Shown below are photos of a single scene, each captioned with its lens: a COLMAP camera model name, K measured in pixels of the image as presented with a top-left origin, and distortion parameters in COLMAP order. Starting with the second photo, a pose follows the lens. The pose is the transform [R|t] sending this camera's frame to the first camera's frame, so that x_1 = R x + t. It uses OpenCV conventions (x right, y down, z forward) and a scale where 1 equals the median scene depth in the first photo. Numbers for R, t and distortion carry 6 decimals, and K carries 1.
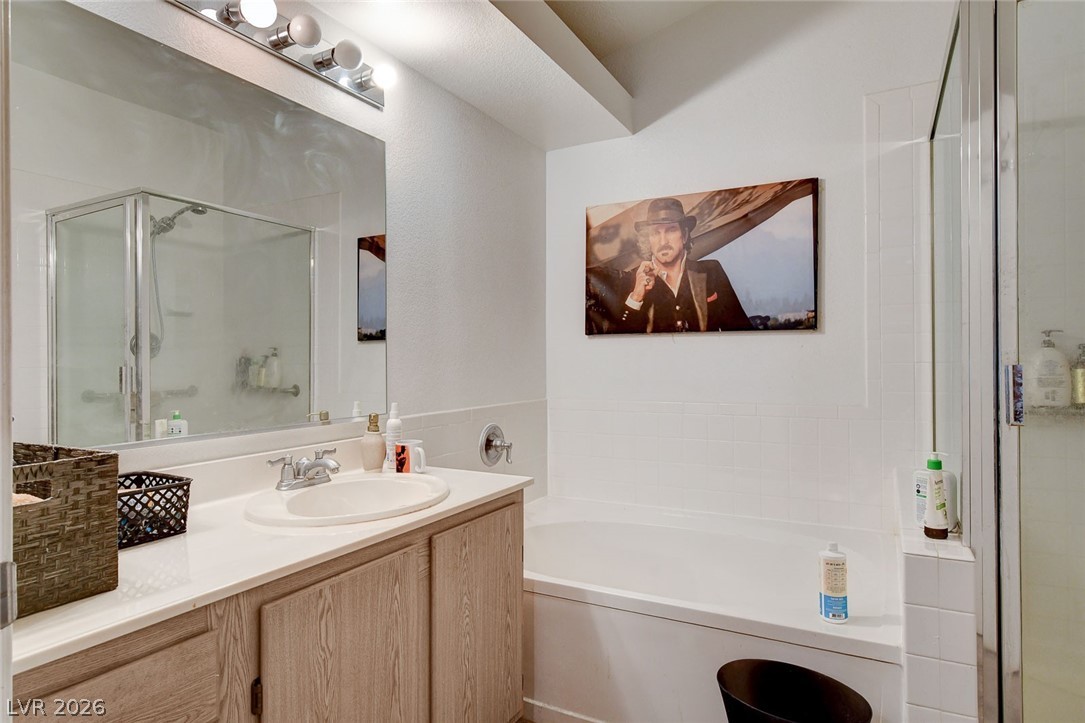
lens RADIAL K [[626.1, 0, 543.2], [0, 626.1, 363.5], [0, 0, 1]] dist [0.005126, 0.002876]
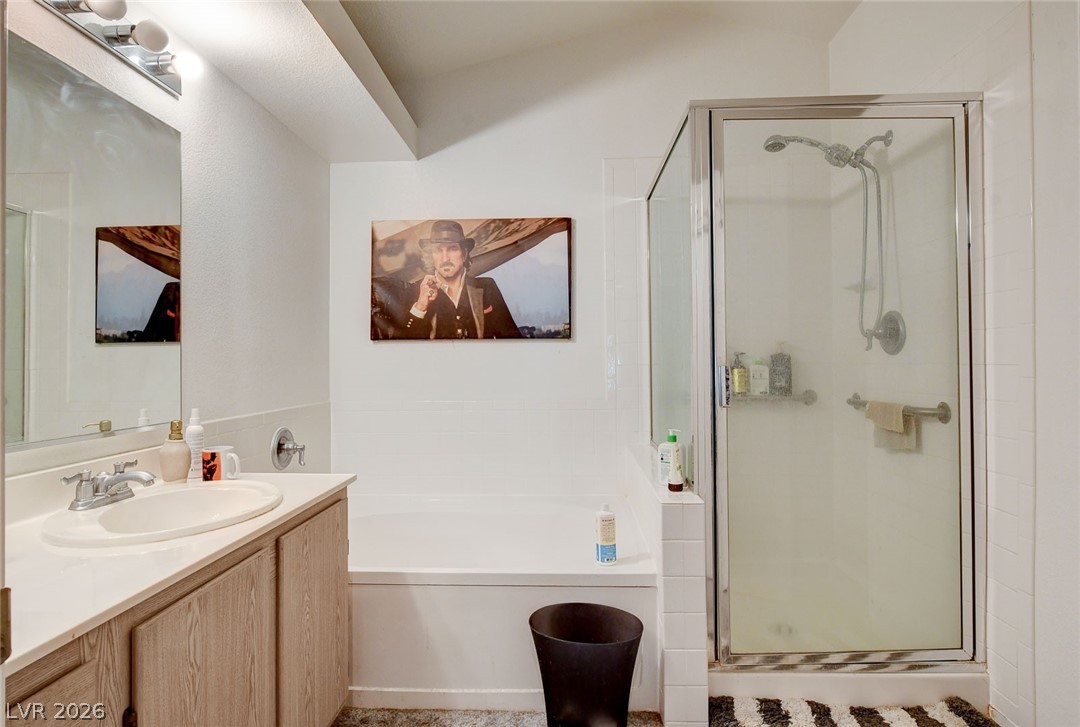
lens RADIAL K [[576.7, 0, 540.0], [0, 576.7, 363.5], [0, 0, 1]] dist [-0.002449, -0.000394]
pose [[0.902367, -0.002029, 0.430963, -0.150130], [0.005322, 0.999965, -0.006434, 0.002884], [-0.430935, 0.008099, 0.902347, -0.014145]]
